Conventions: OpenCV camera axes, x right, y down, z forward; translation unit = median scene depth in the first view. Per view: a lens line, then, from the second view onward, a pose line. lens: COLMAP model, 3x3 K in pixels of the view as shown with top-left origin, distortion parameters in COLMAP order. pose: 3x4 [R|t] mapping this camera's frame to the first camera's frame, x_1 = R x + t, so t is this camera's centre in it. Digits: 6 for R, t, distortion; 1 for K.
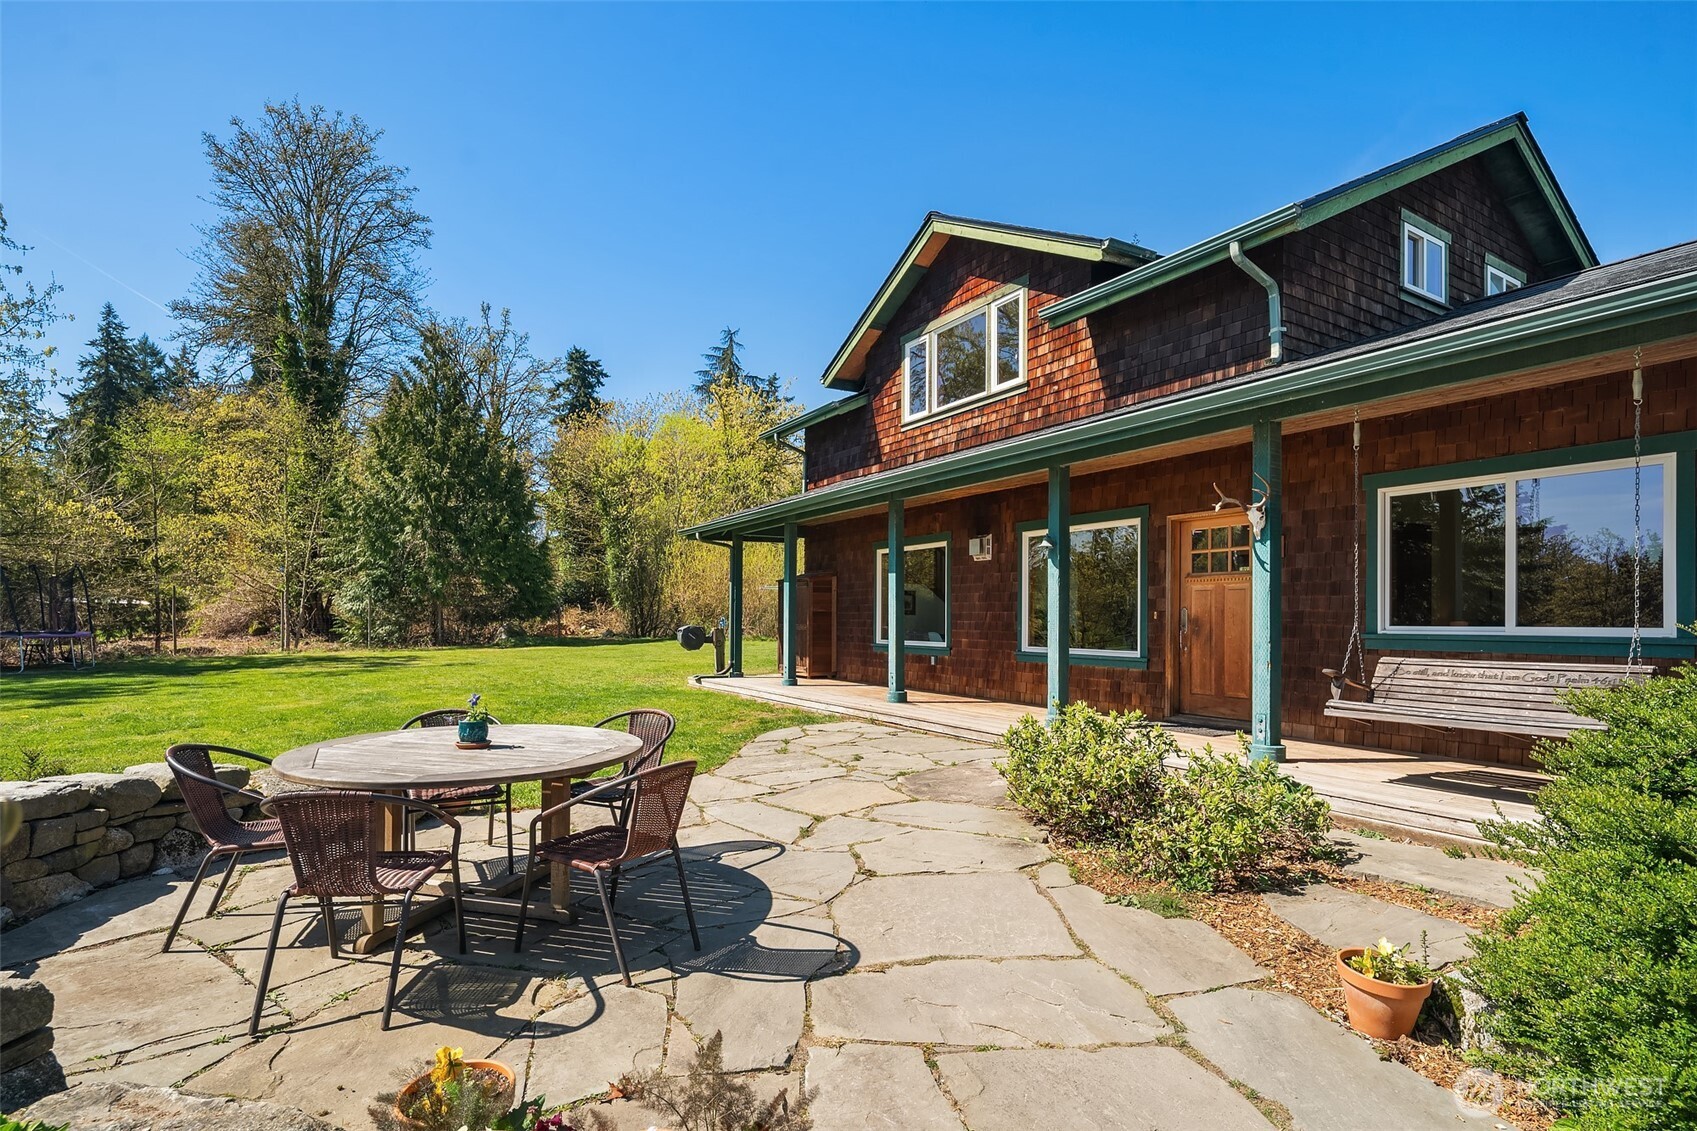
lens RADIAL K [[826.5, 0, 847.8], [0, 826.5, 597.6], [0, 0, 1]] dist [-0.002277, -0.000230]
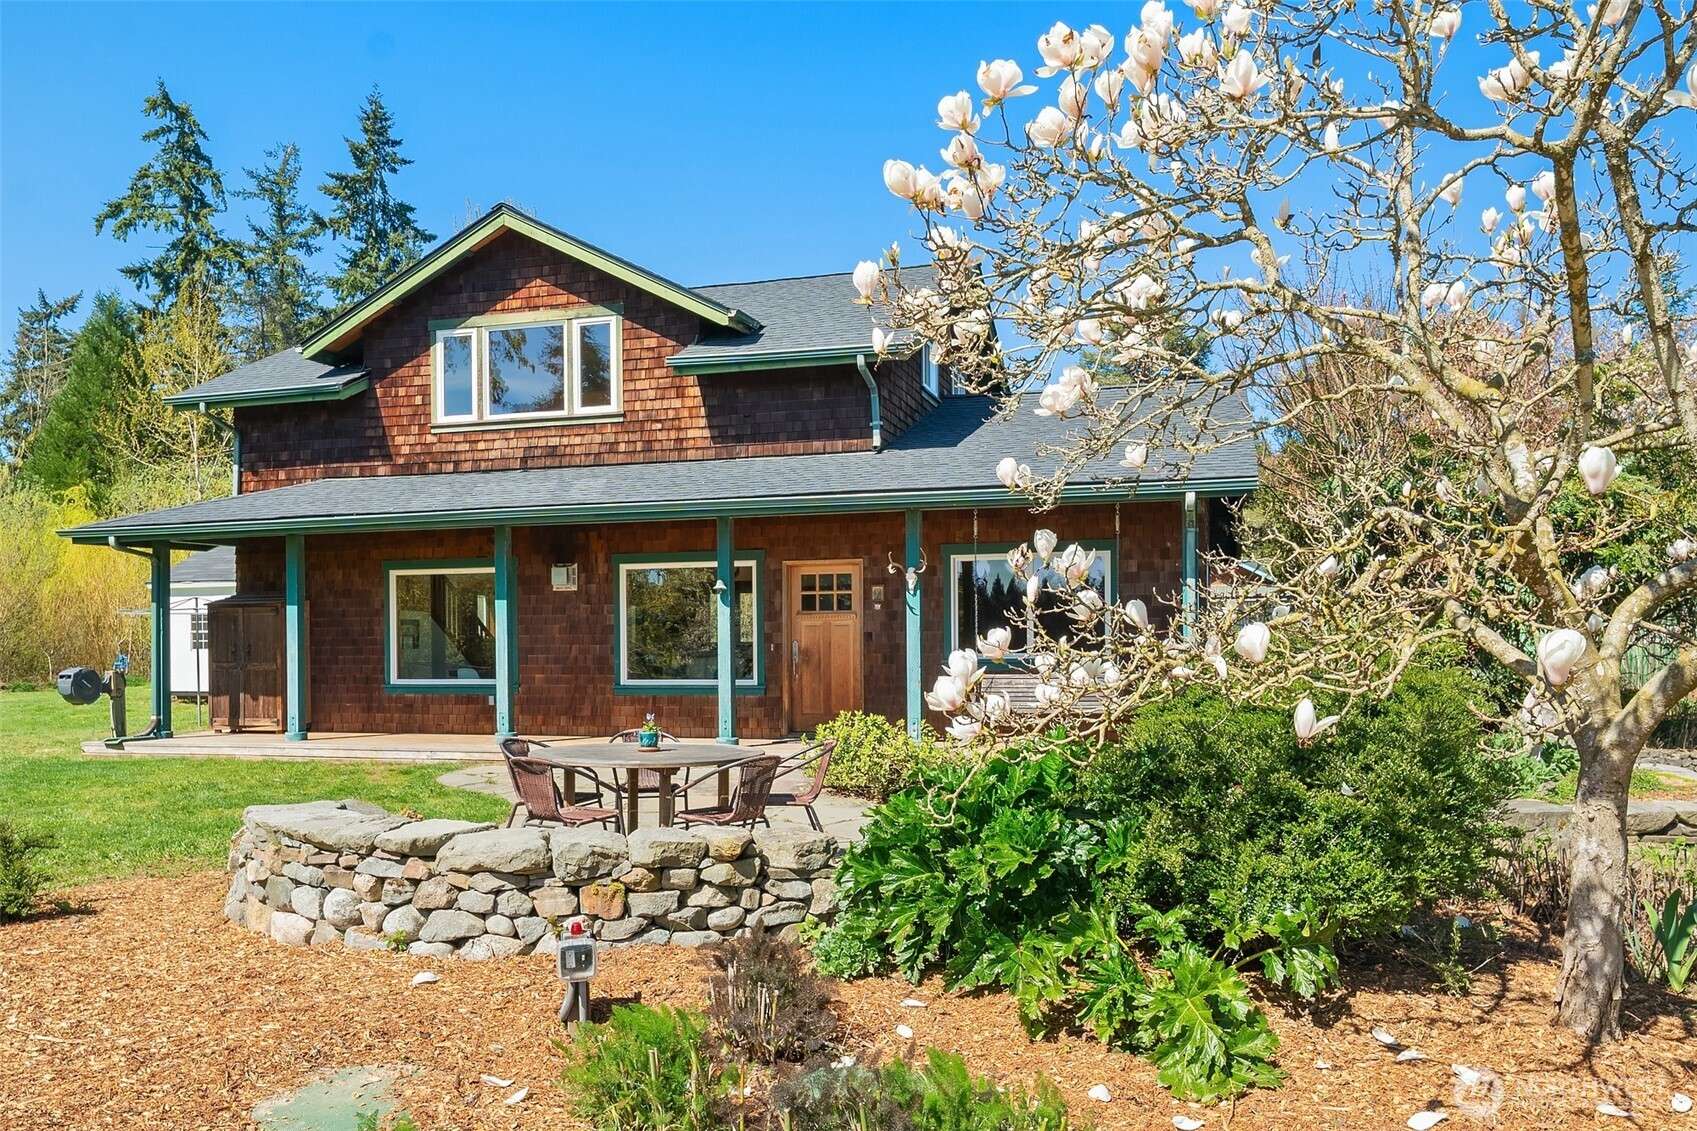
lens RADIAL K [[1251.7, 0, 848.5], [0, 1251.7, 565.5], [0, 0, 1]] dist [0.005387, -0.000783]
pose [[0.747409, 0.033341, 0.663527, -0.522531], [-0.005574, 0.999019, -0.043920, -0.012023], [-0.664341, 0.029128, 0.746862, -0.271116]]
